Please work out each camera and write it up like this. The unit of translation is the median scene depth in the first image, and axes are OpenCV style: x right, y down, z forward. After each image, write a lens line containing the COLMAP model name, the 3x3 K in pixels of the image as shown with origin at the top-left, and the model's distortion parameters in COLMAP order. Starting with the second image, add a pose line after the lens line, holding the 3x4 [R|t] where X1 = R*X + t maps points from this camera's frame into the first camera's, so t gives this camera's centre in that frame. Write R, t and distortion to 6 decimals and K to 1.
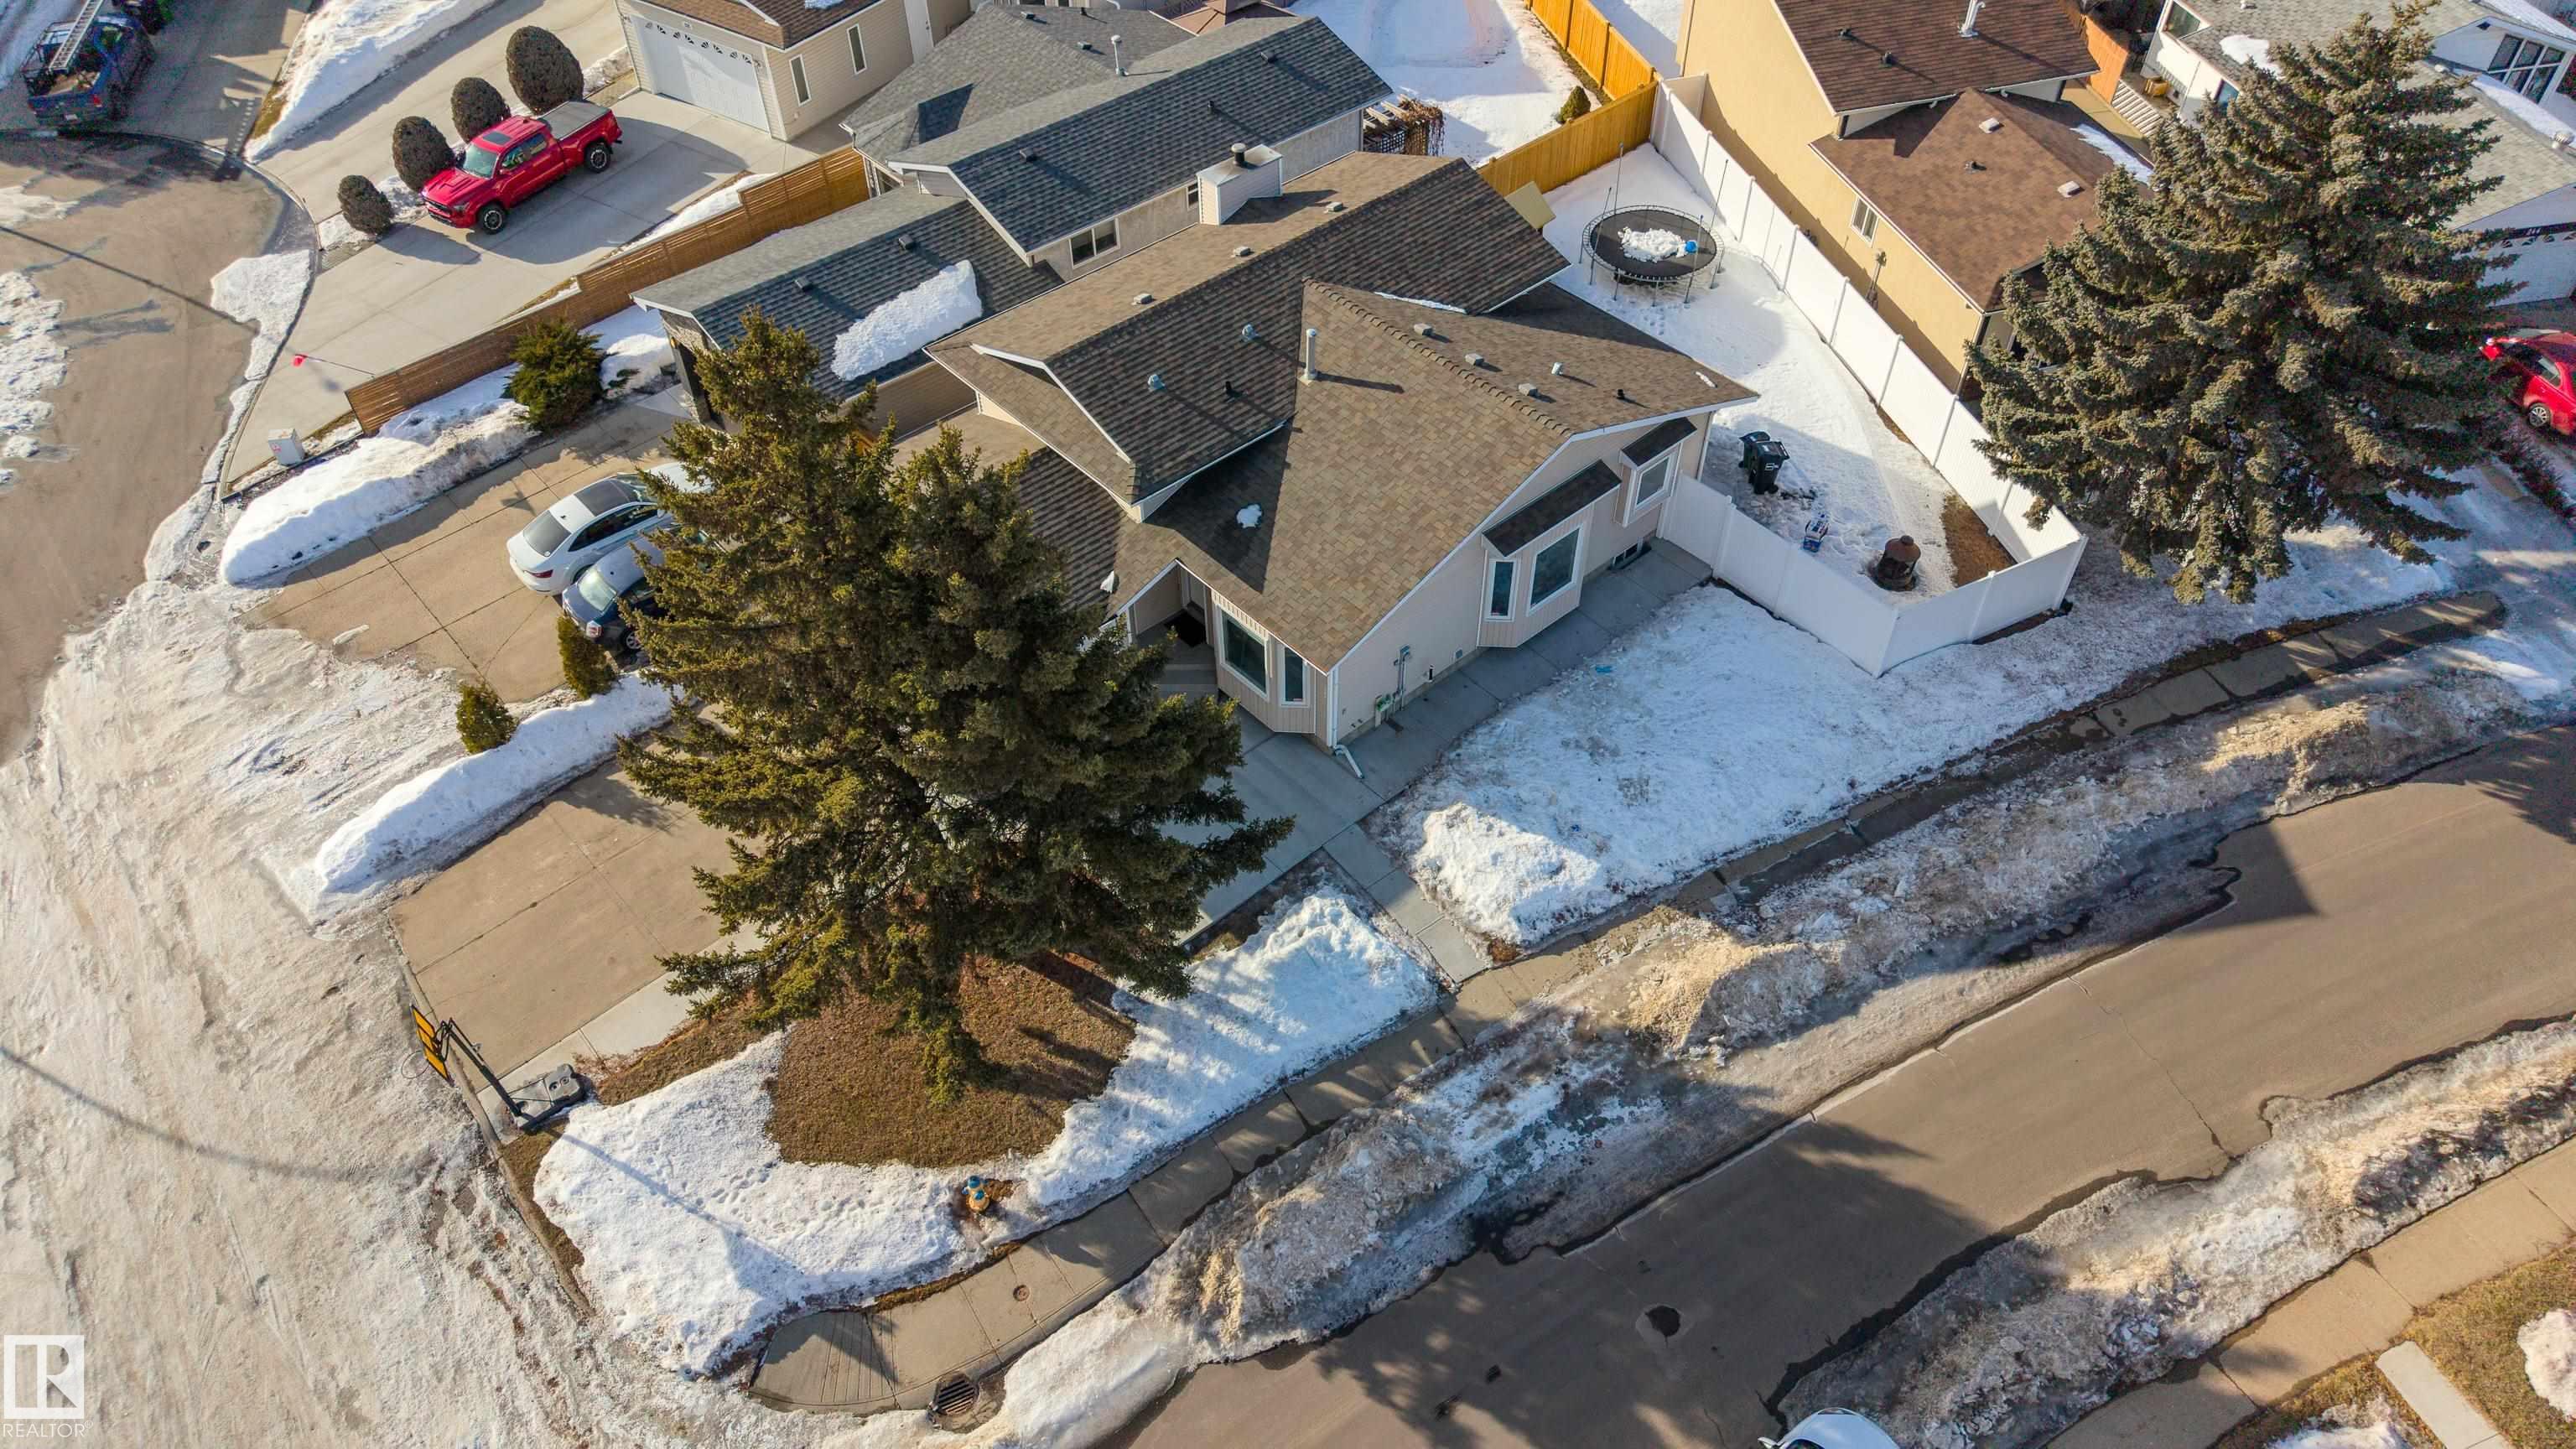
lens RADIAL K [[1718.6, 0, 1287.2], [0, 1718.6, 731.5], [0, 0, 1]] dist [0.012891, -0.003984]
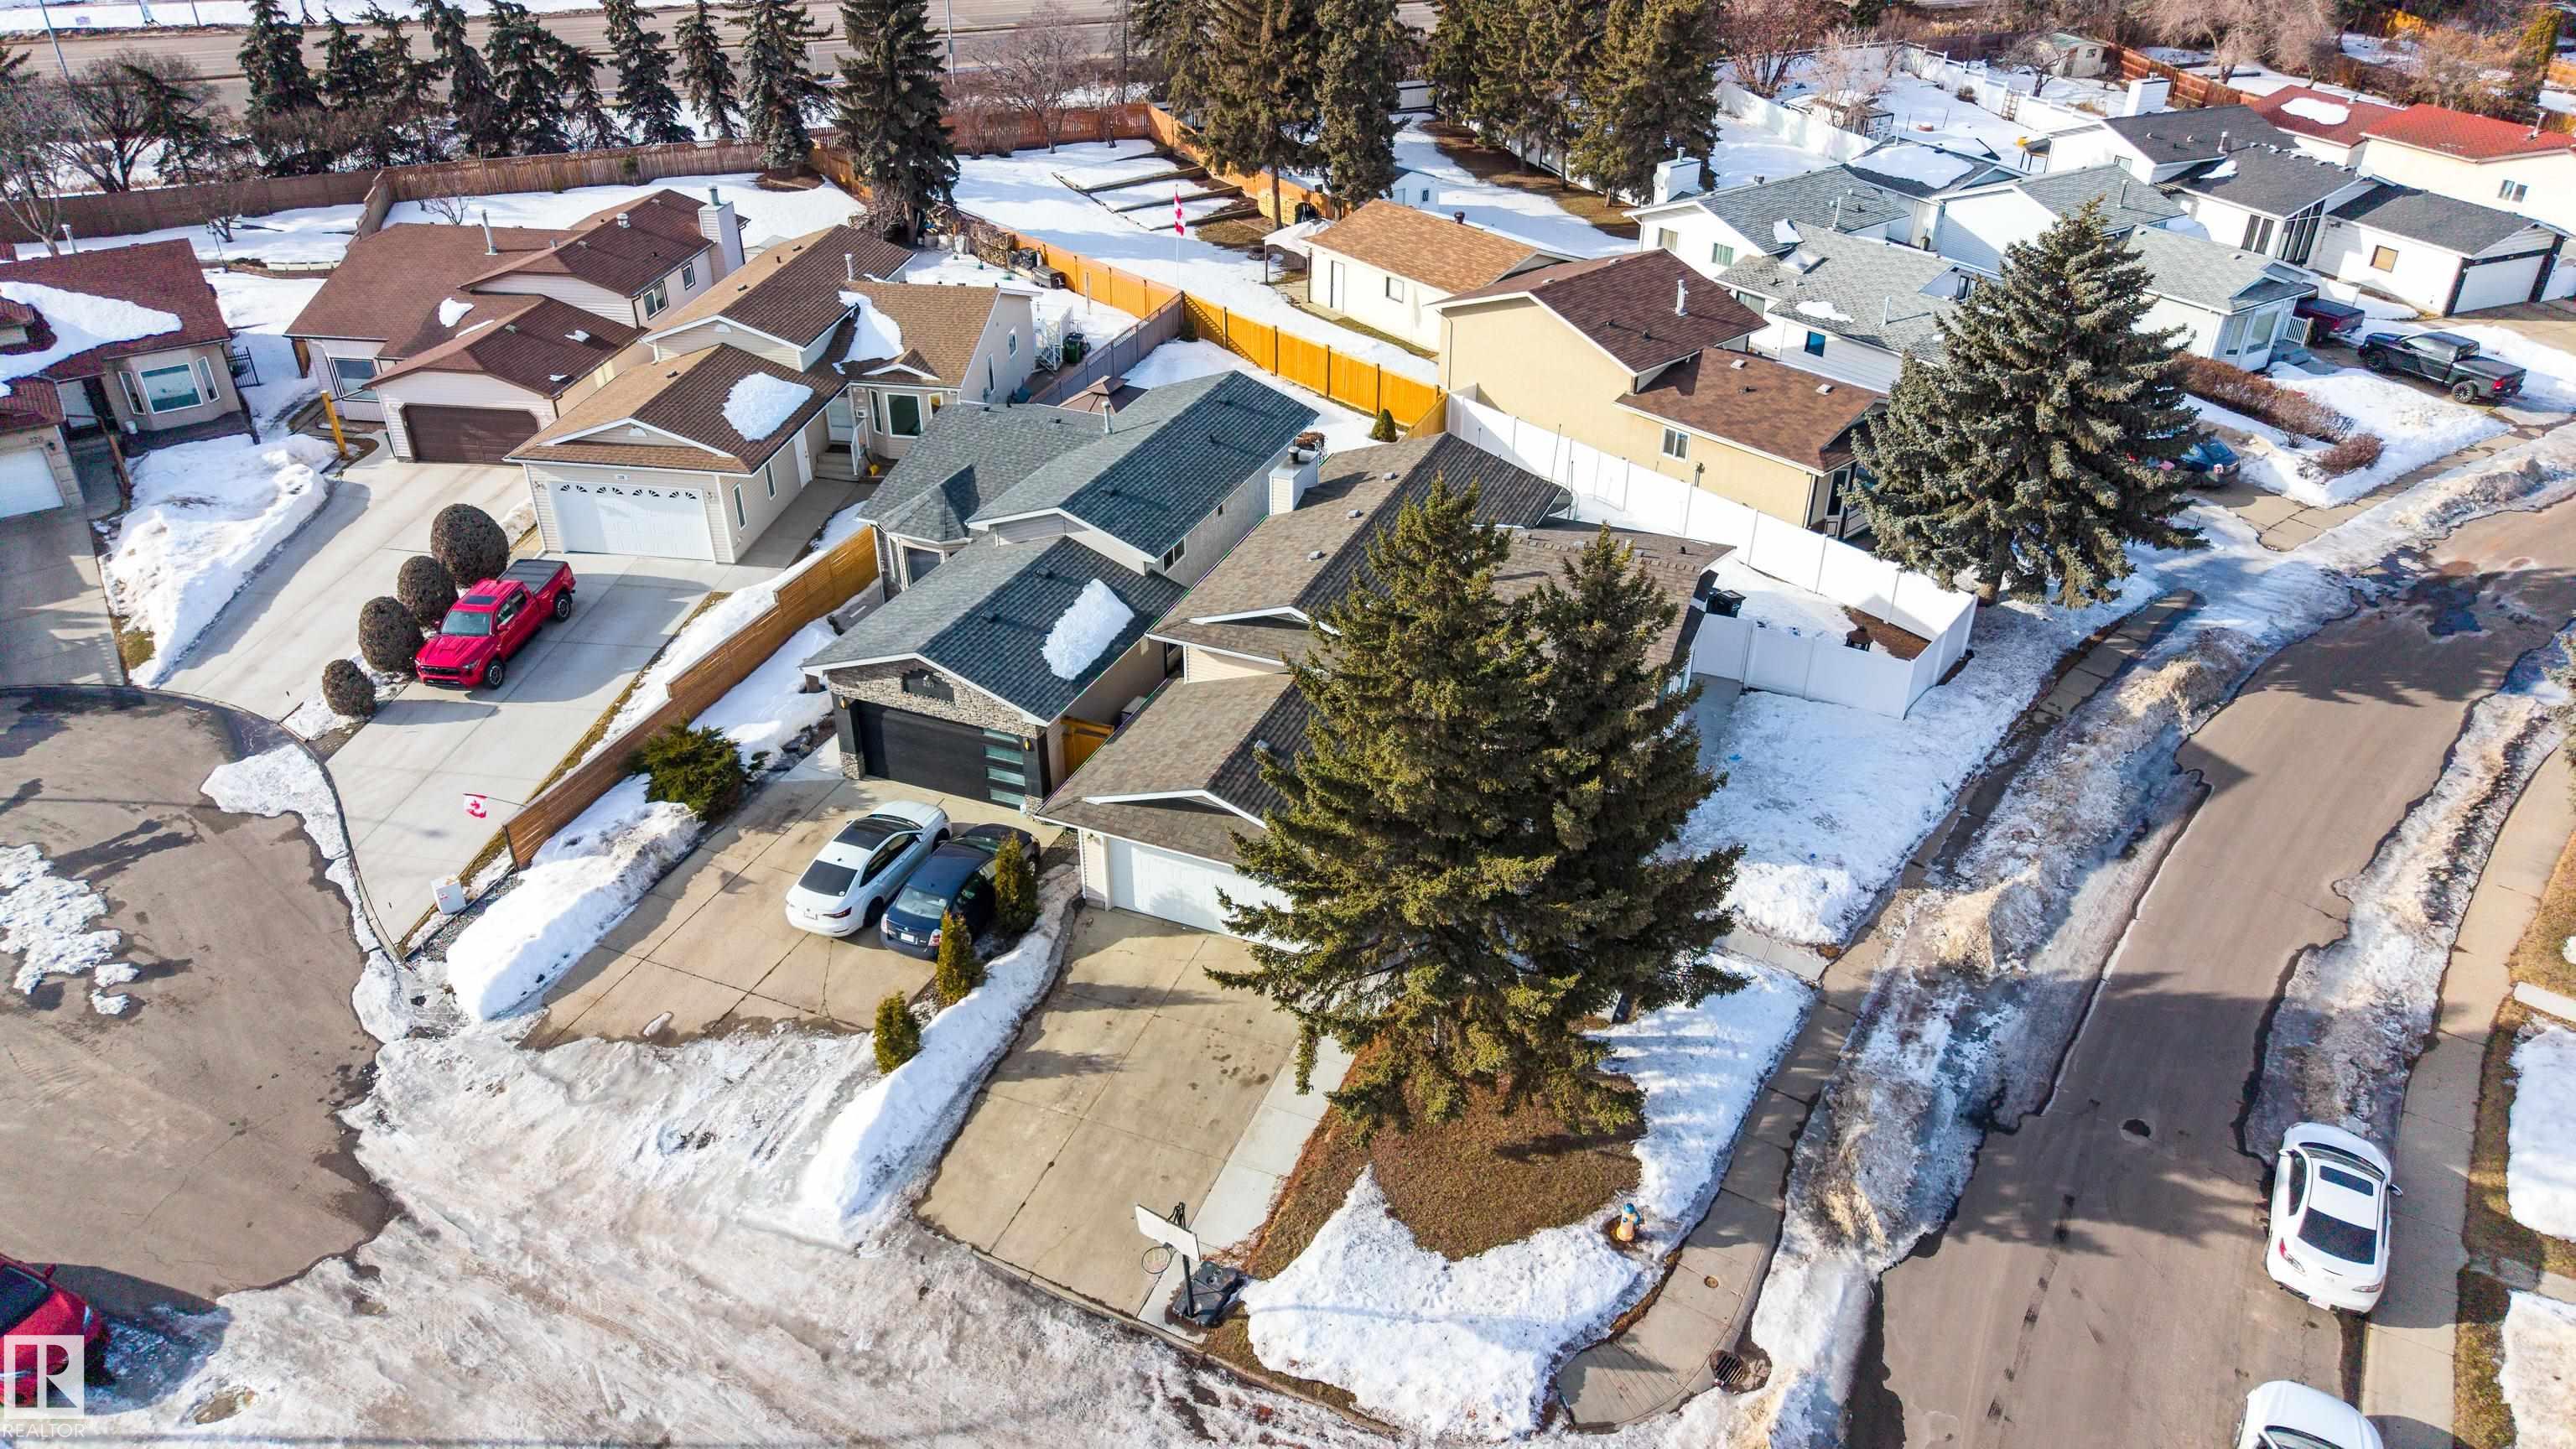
lens RADIAL K [[1718.6, 0, 1287.2], [0, 1718.6, 731.5], [0, 0, 1]] dist [0.012891, -0.003984]
pose [[0.902699, -0.214337, 0.373088, -0.669309], [0.303496, 0.931823, -0.198990, 0.111991], [-0.305001, 0.292859, 0.906205, -0.053263]]
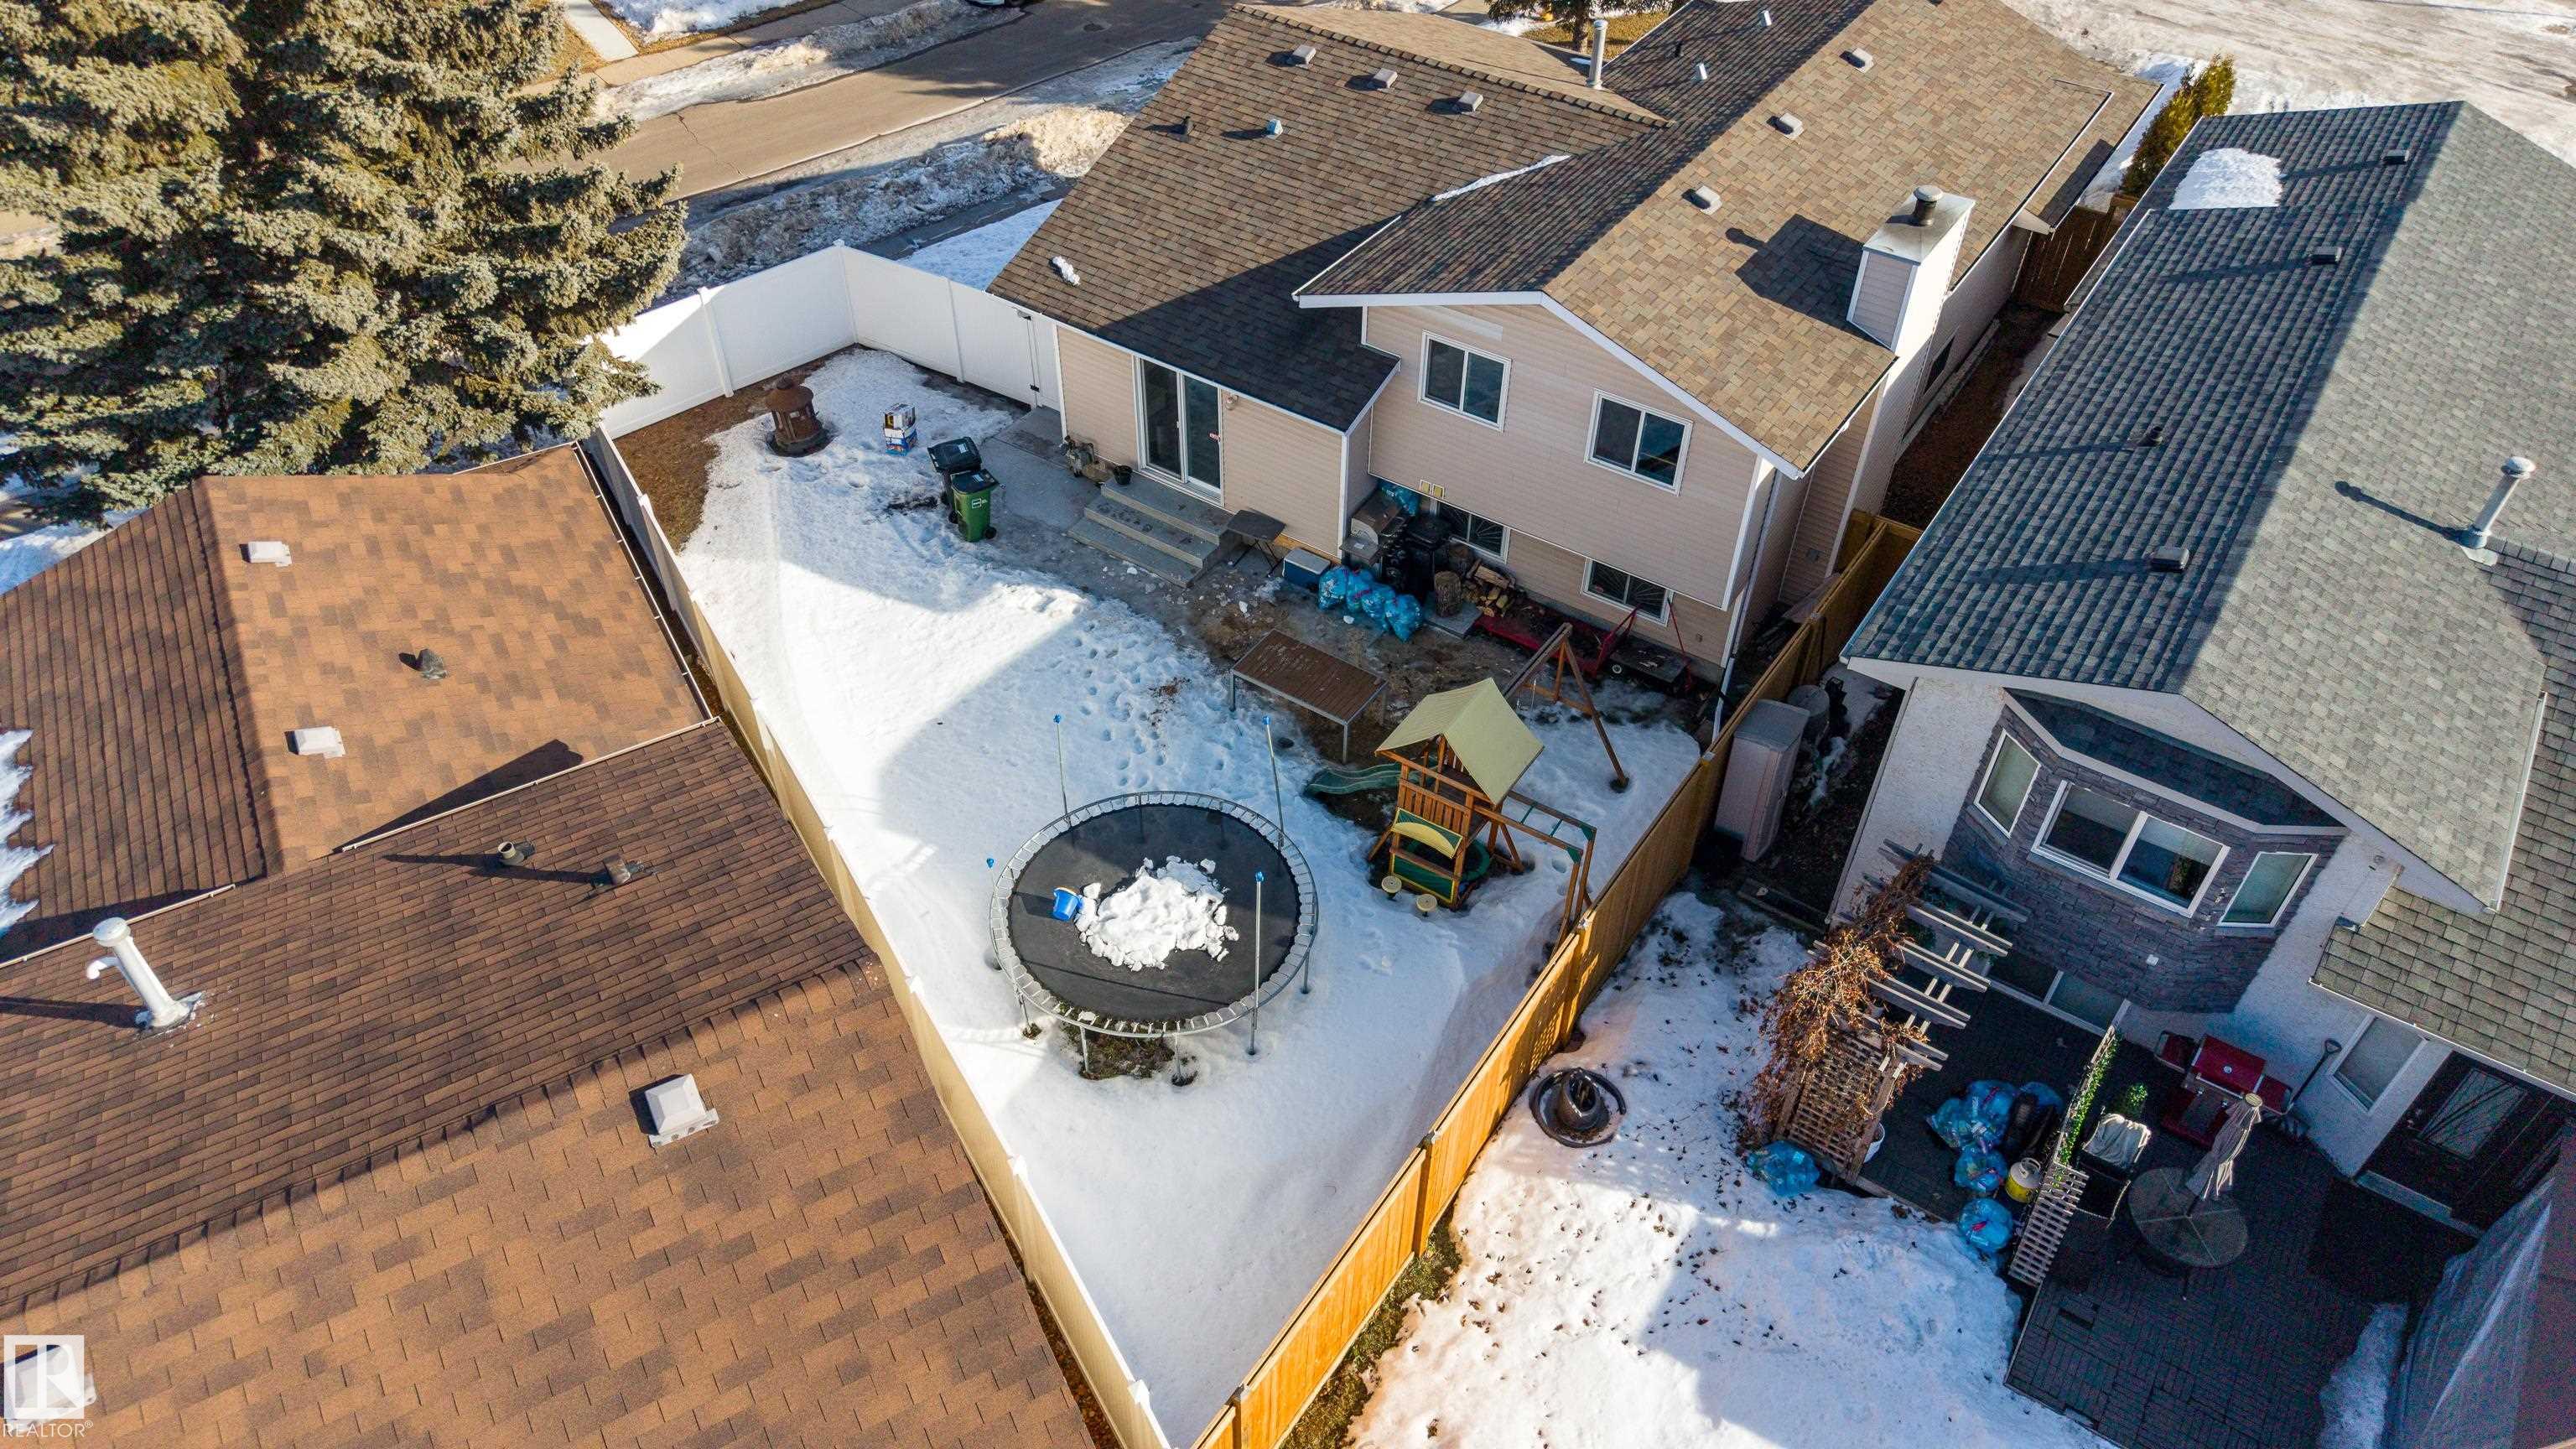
lens RADIAL K [[1718.6, 0, 1287.2], [0, 1718.6, 731.5], [0, 0, 1]] dist [0.012891, -0.003984]
pose [[-0.971001, 0.166019, -0.172031, 0.366847], [-0.171702, 0.016440, 0.985012, -1.058487], [0.166359, 0.985985, 0.012543, 1.422801]]
